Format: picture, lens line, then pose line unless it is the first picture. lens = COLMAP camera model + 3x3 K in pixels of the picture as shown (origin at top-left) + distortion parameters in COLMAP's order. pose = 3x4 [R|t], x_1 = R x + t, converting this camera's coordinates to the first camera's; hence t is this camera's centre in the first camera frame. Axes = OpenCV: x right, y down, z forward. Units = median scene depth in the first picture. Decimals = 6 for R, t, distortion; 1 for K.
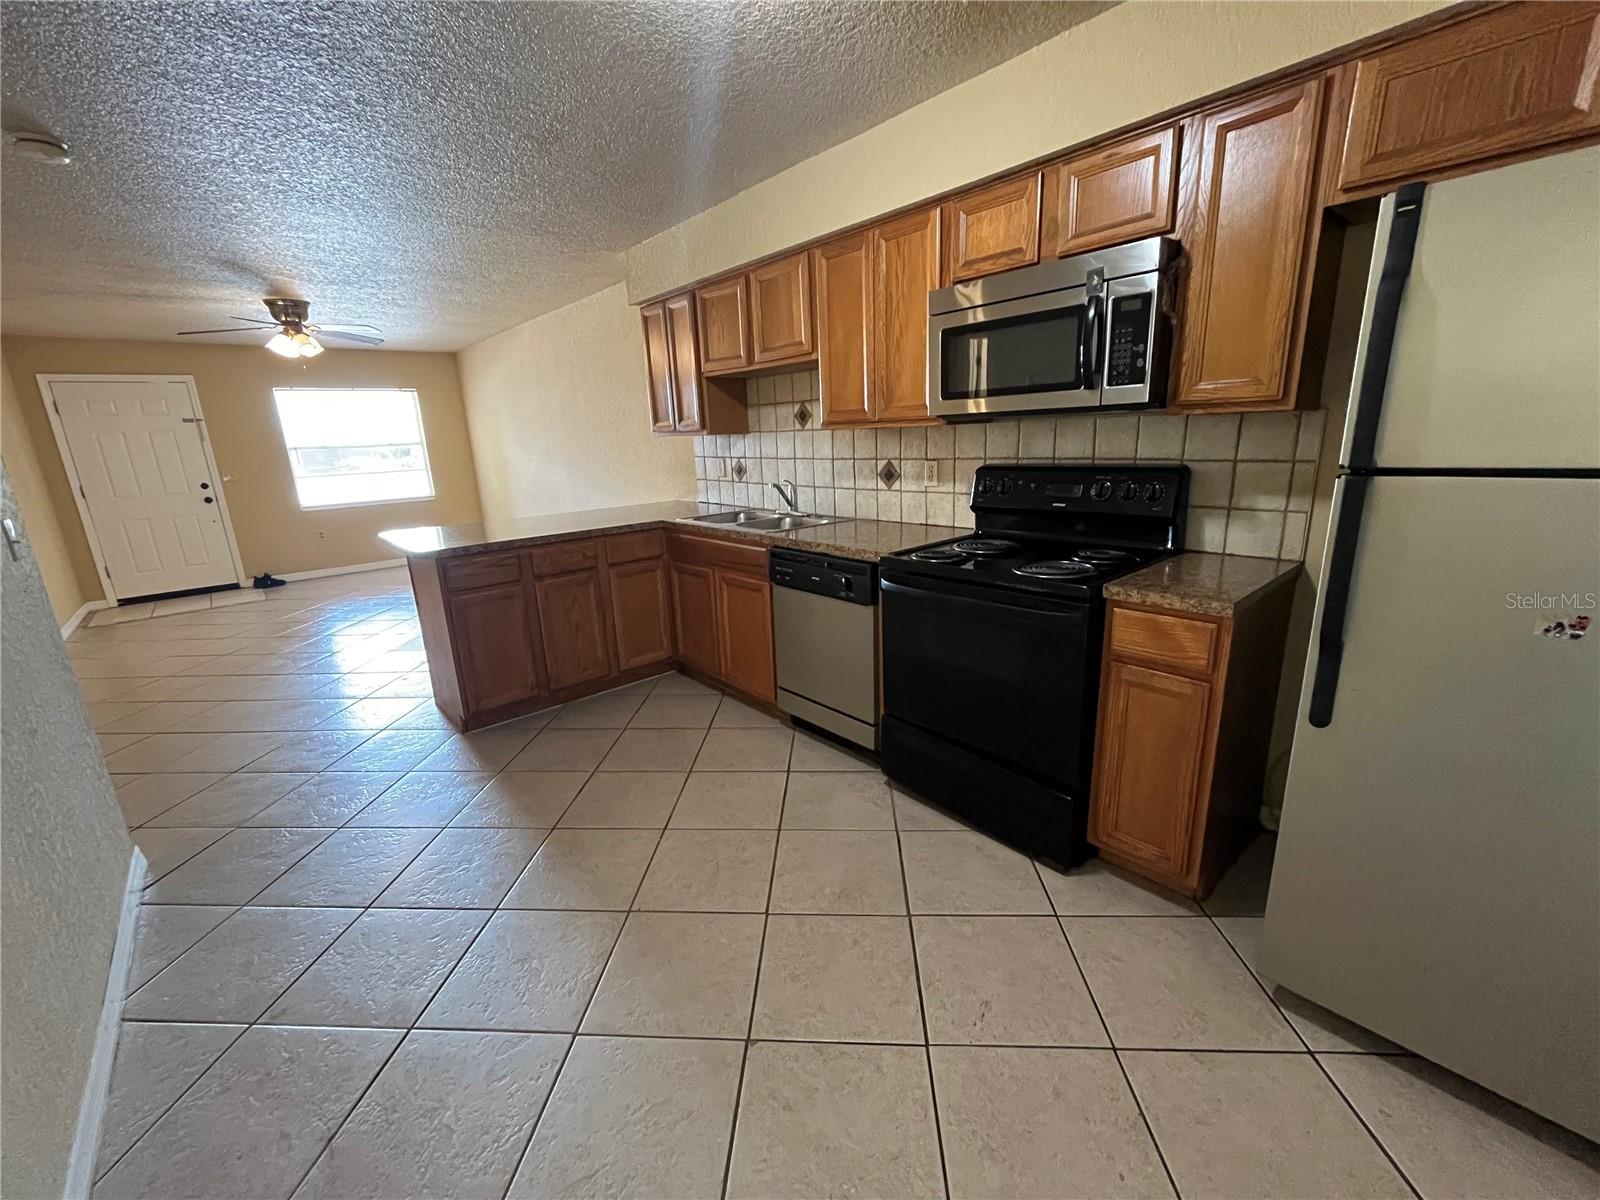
lens RADIAL K [[652.1, 0, 792.5], [0, 652.1, 598.8], [0, 0, 1]] dist [-0.002919, 0.000305]
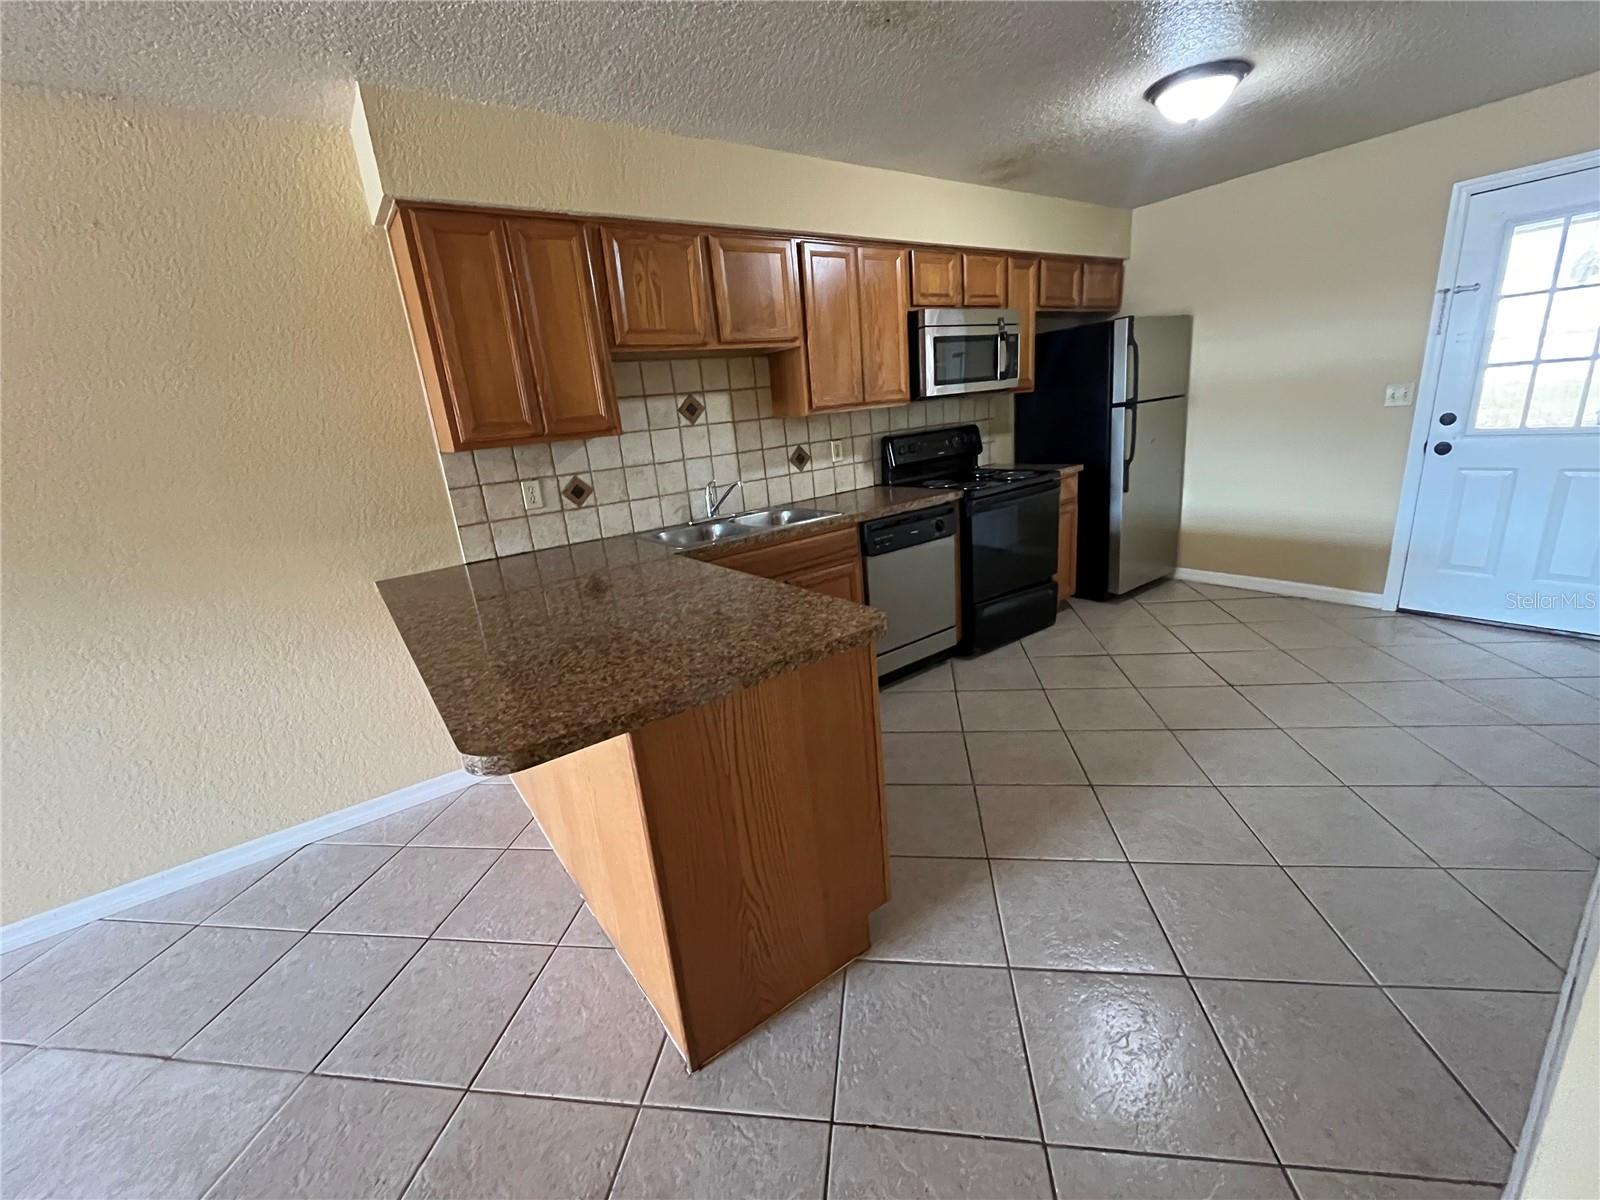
lens RADIAL K [[652.1, 0, 796.8], [0, 652.1, 603.7], [0, 0, 1]] dist [-0.002919, 0.000305]
pose [[0.086979, -0.251634, 0.963906, -0.985121], [0.334120, 0.918899, 0.209735, -0.196441], [-0.938509, 0.303818, 0.164001, 0.890863]]
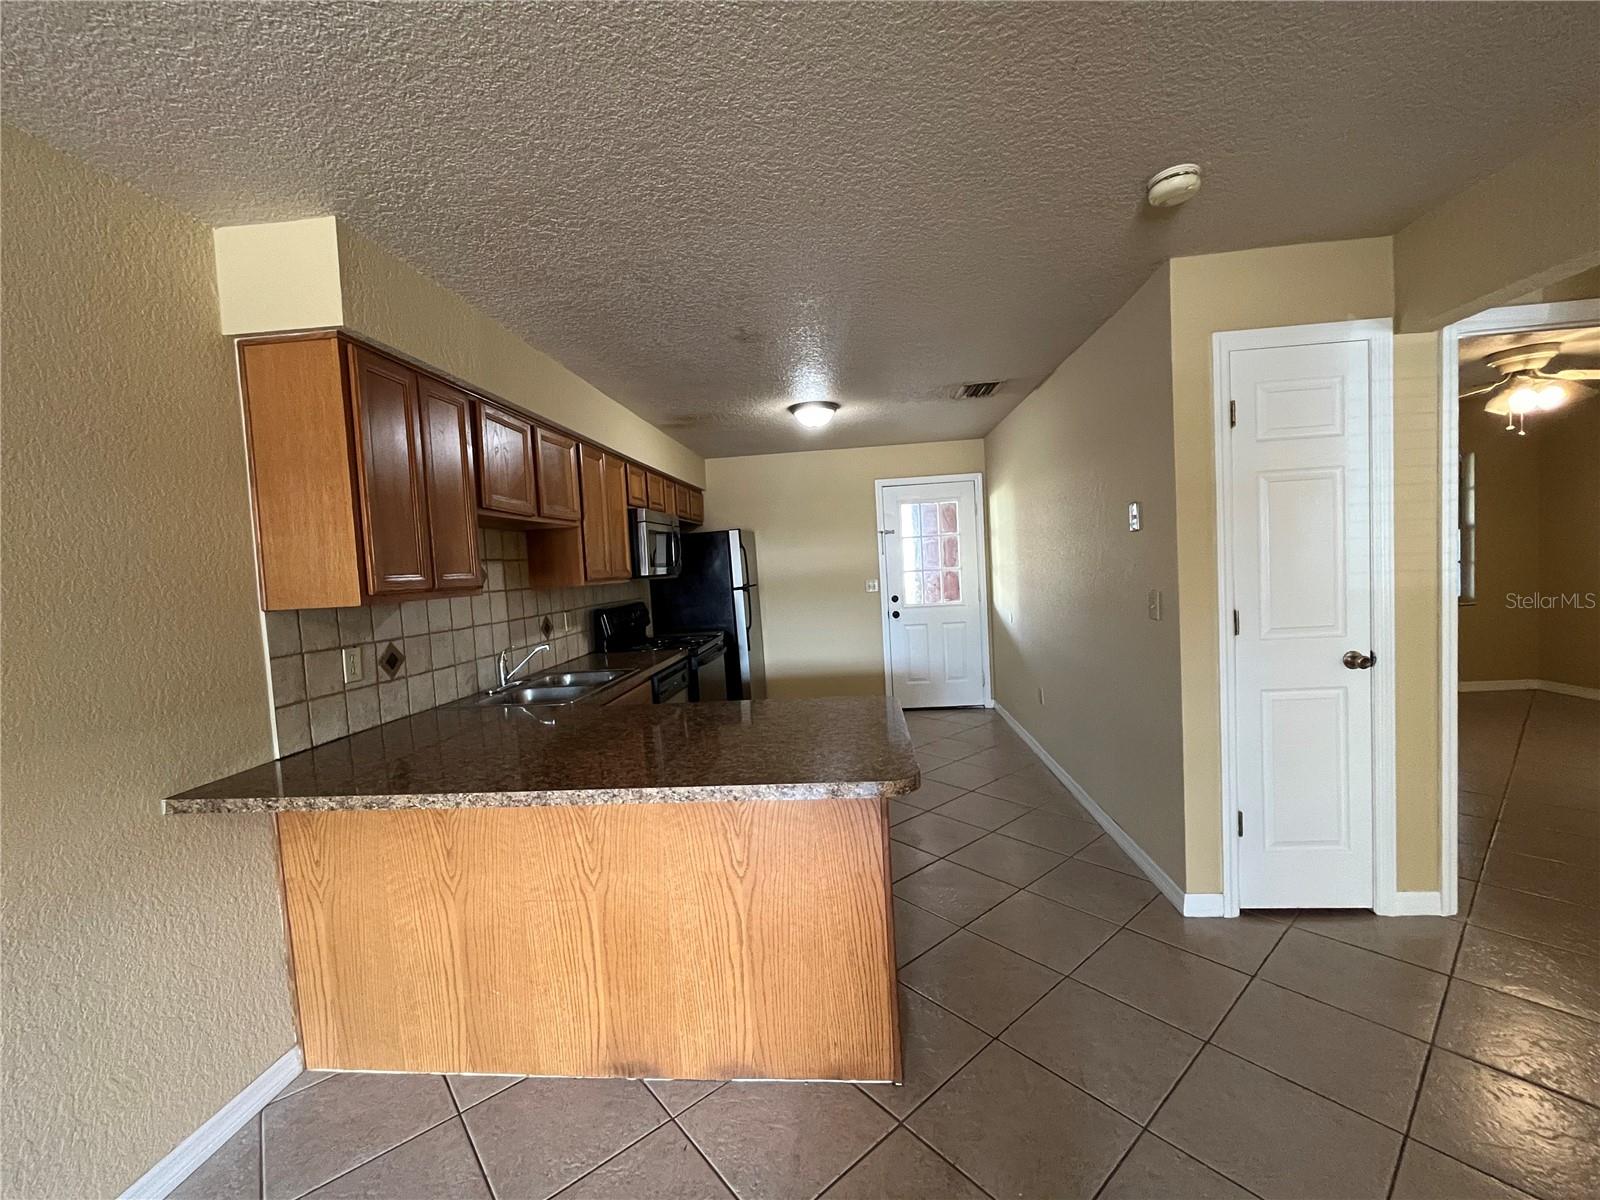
lens RADIAL K [[652.1, 0, 793.3], [0, 652.1, 603.1], [0, 0, 1]] dist [-0.002919, 0.000305]
pose [[-0.683136, 0.041424, 0.729116, -0.986204], [0.267365, 0.943261, 0.196914, -0.339354], [-0.679589, 0.329459, -0.655451, 1.434673]]
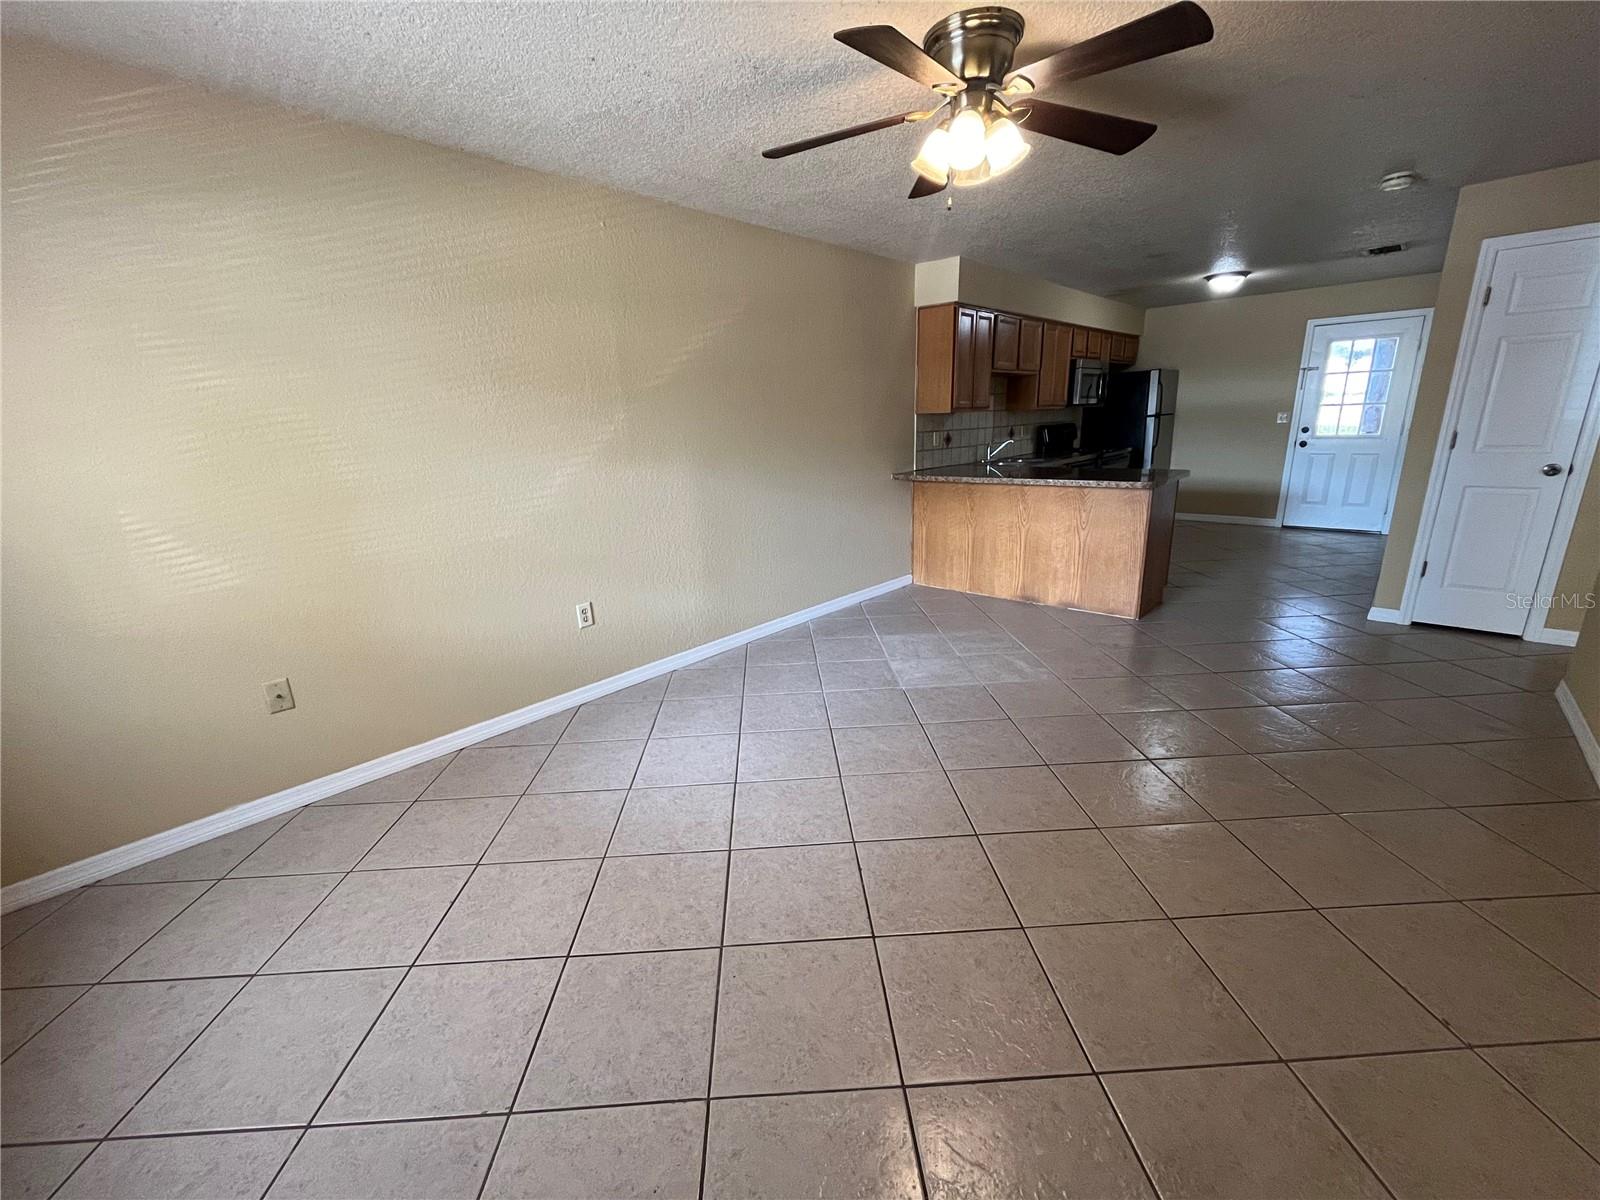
lens RADIAL K [[652.1, 0, 795.3], [0, 652.1, 605.9], [0, 0, 1]] dist [-0.002919, 0.000305]
pose [[-0.106342, -0.228324, 0.967760, -1.872322], [0.290745, 0.923602, 0.249854, -0.396471], [-0.950873, 0.307942, -0.031834, 1.864033]]
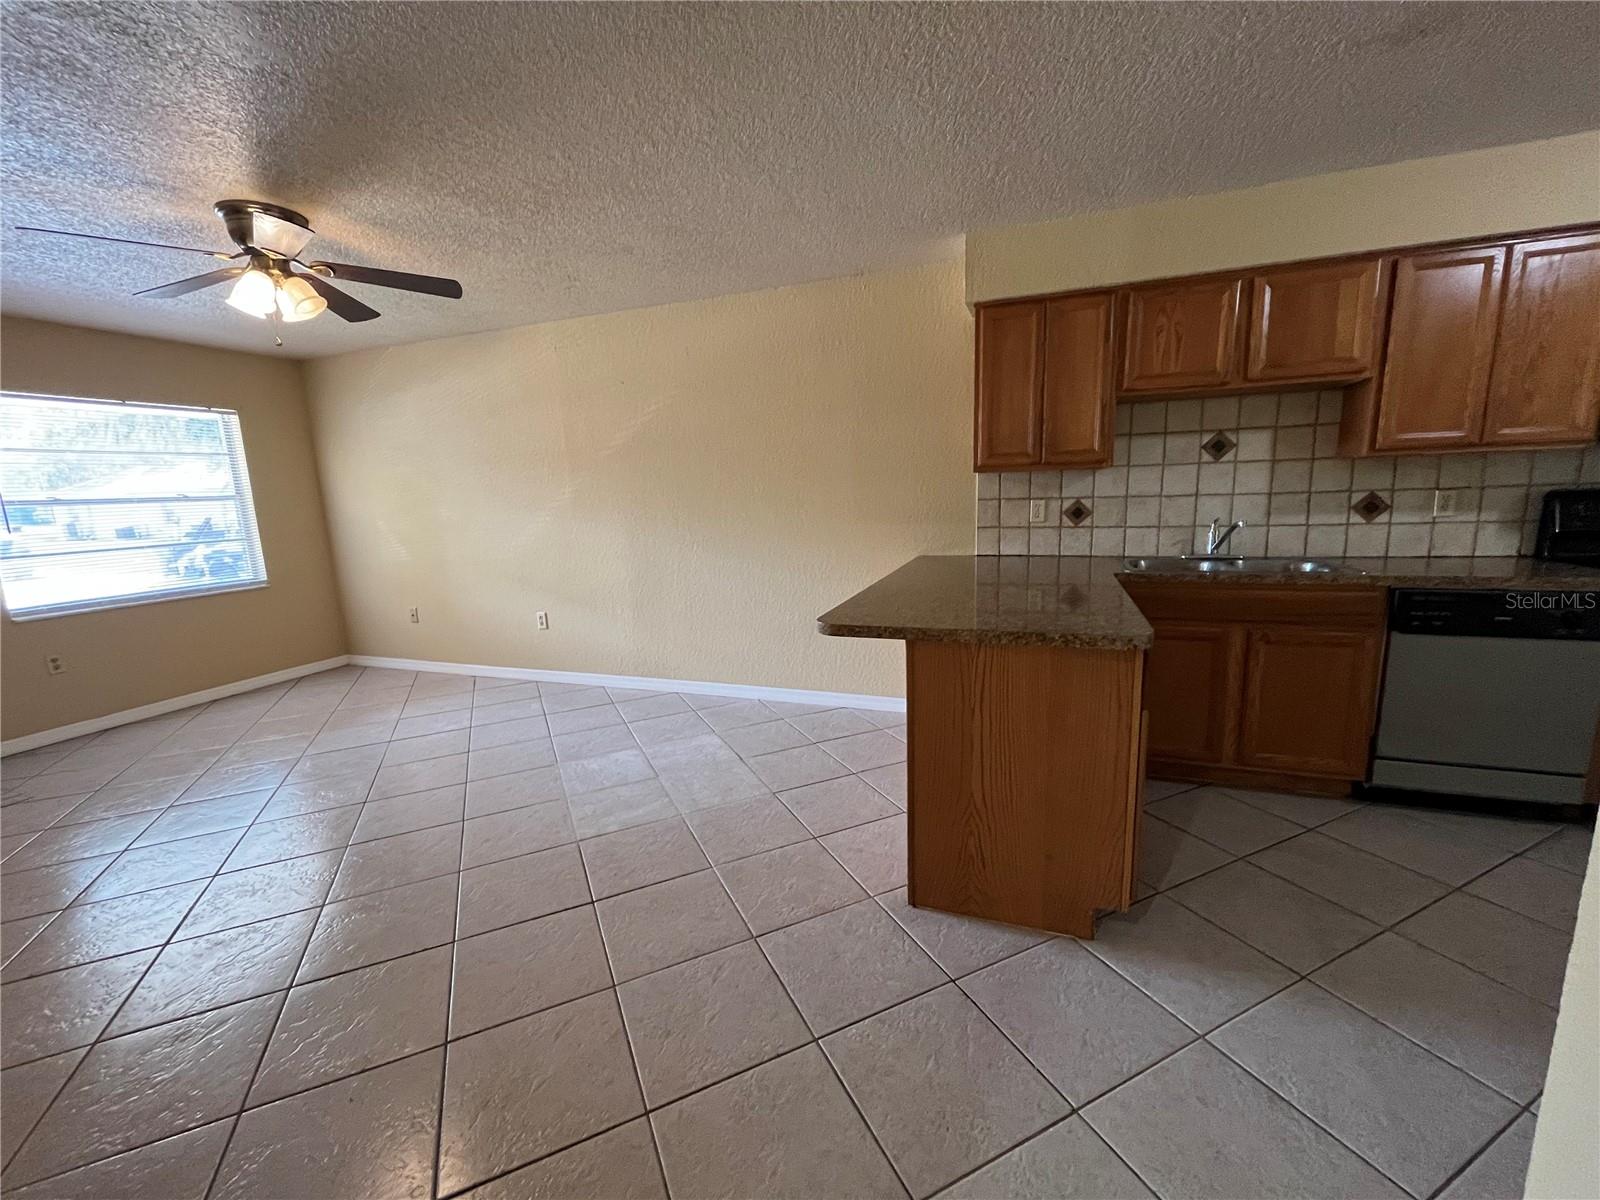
lens RADIAL K [[652.1, 0, 792.3], [0, 652.1, 602.3], [0, 0, 1]] dist [-0.002919, 0.000305]
pose [[0.879419, -0.073585, 0.470326, -1.020947], [0.119348, 0.990508, -0.068187, -0.090181], [-0.460845, 0.116098, 0.879854, 0.573636]]
